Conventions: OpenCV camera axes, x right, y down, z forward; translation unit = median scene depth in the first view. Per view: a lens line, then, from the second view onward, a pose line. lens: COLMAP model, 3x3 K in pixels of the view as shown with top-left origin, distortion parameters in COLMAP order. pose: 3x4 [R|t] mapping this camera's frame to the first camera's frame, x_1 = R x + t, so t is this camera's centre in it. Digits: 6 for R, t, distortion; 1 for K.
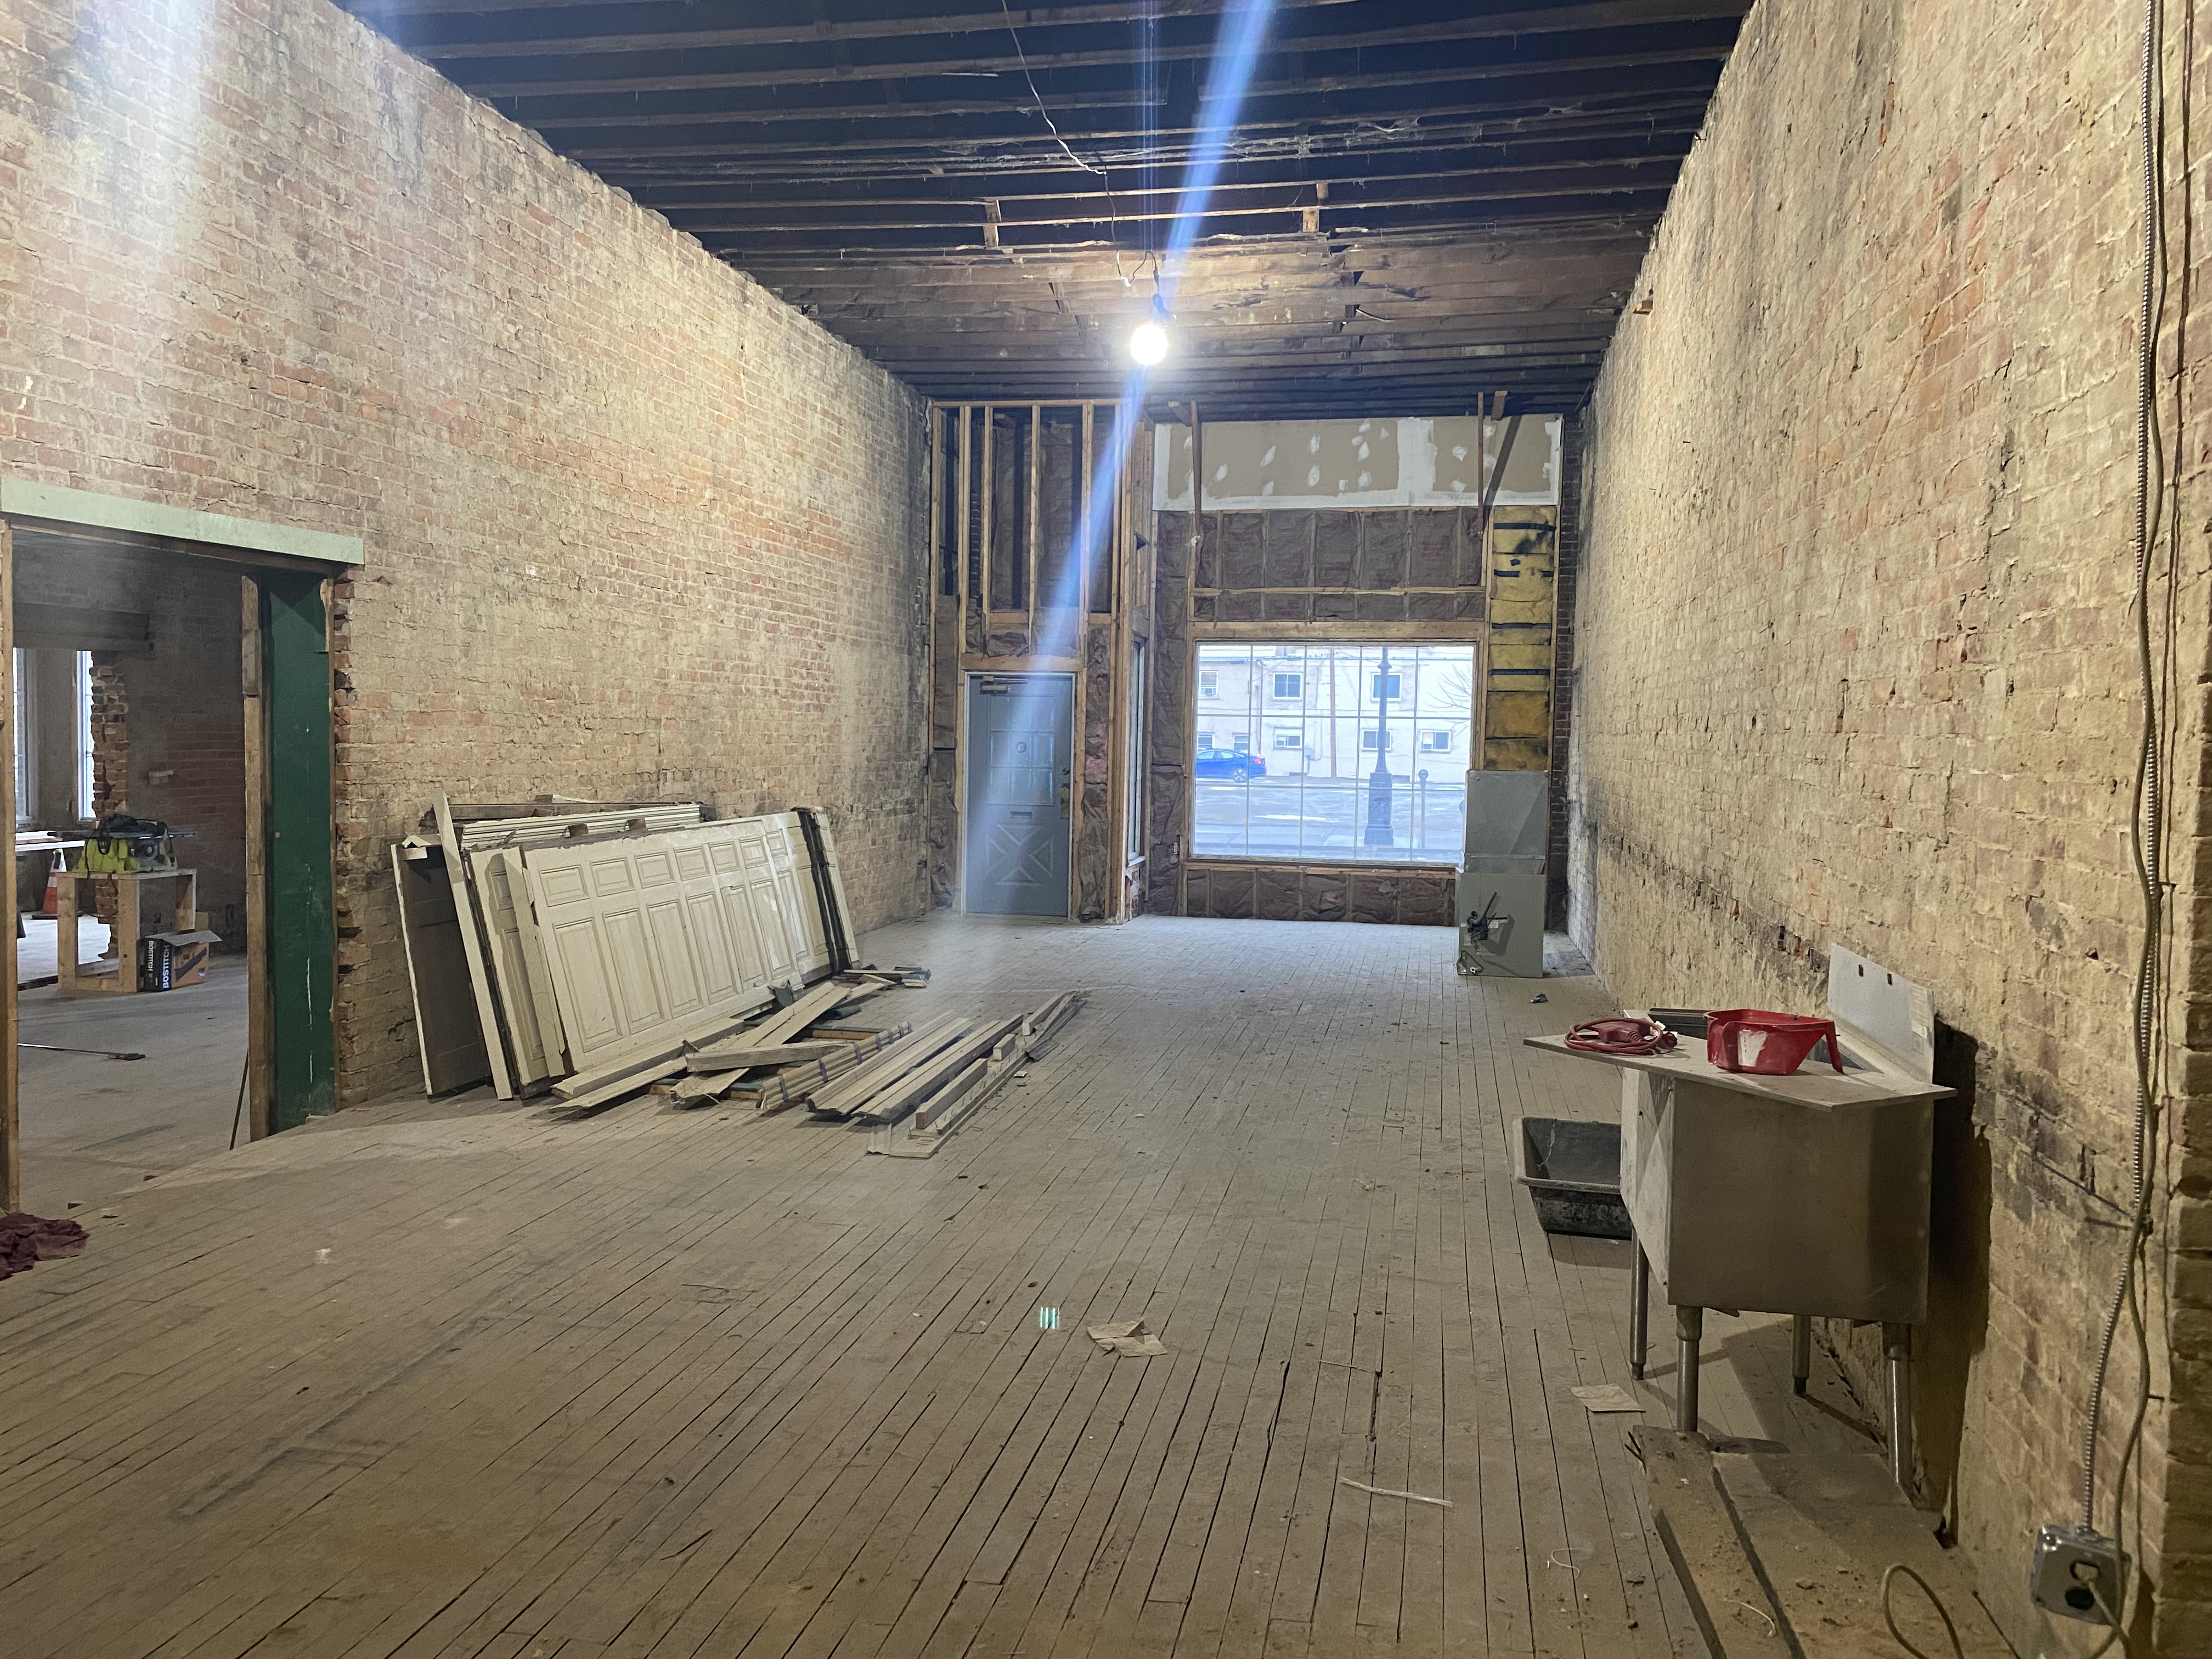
lens RADIAL K [[1691.3, 0, 1103.1], [0, 1691.3, 815.9], [0, 0, 1]] dist [-0.000354, 0.000101]
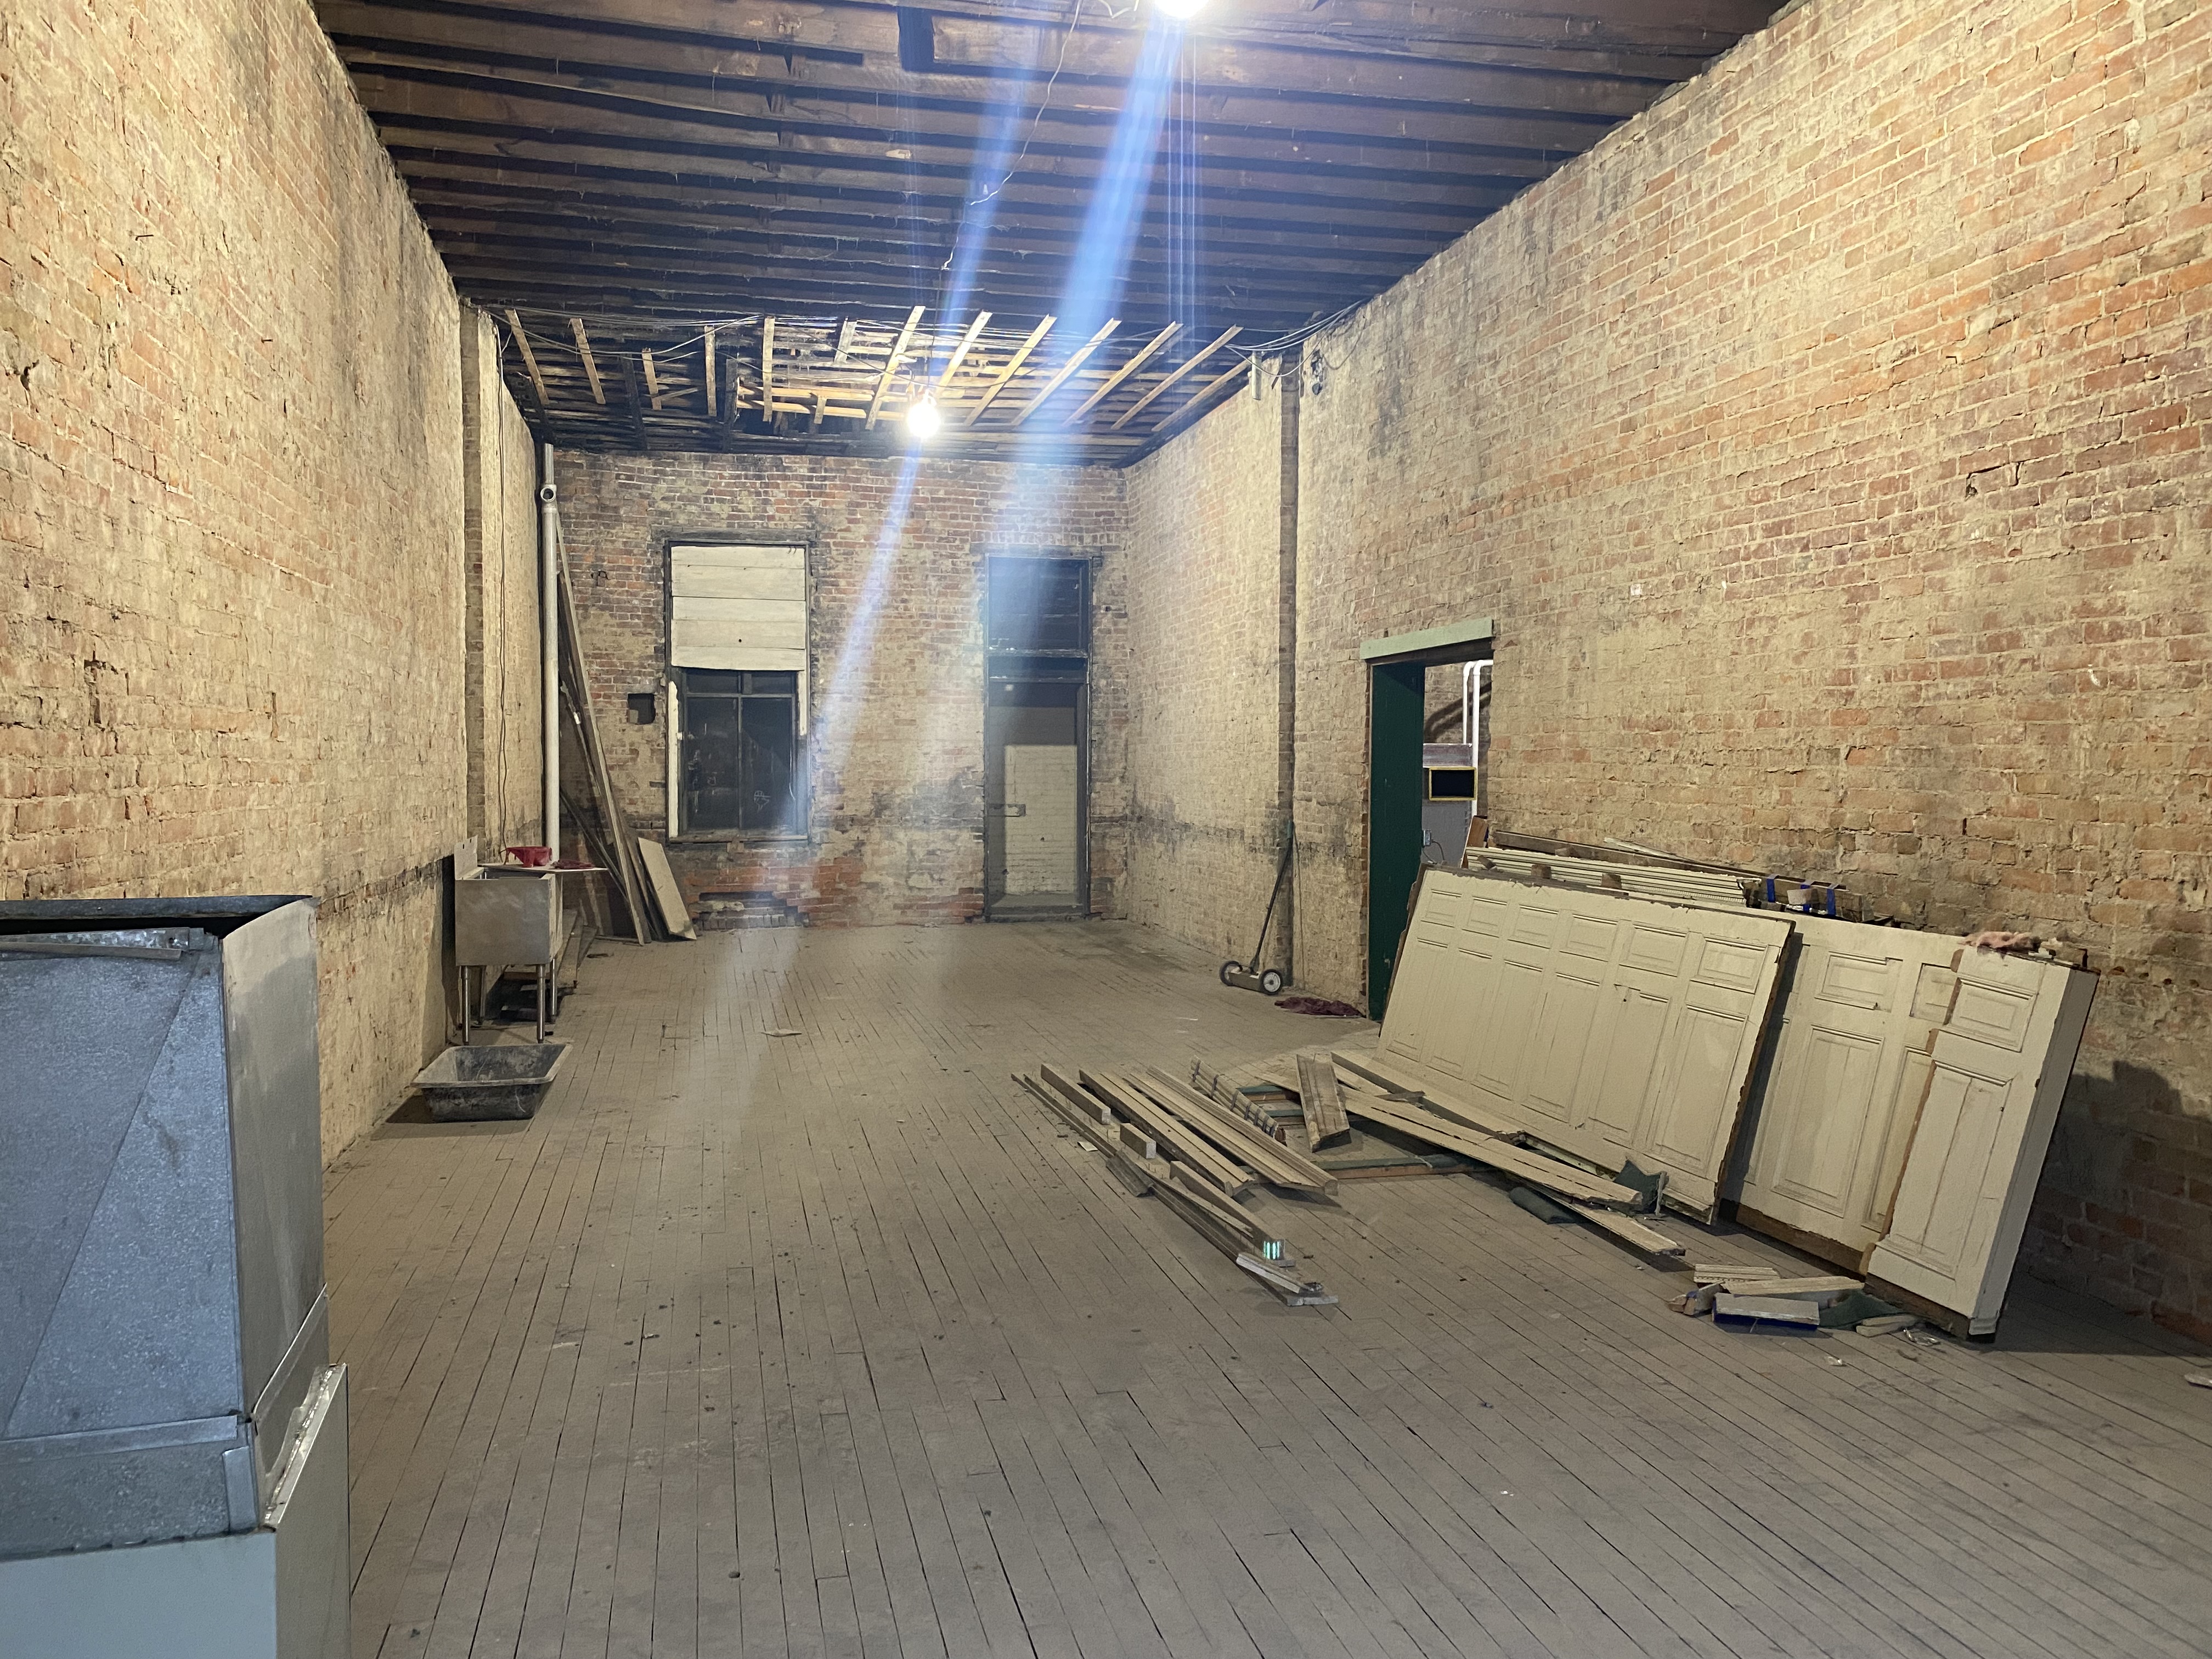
lens RADIAL K [[1691.3, 0, 1100.6], [0, 1691.3, 841.6], [0, 0, 1]] dist [-0.000354, 0.000101]
pose [[-0.910731, -0.003239, -0.412988, 0.295010], [-0.041850, 0.995546, 0.084480, -0.075177], [0.410875, 0.094222, -0.906810, 1.705915]]
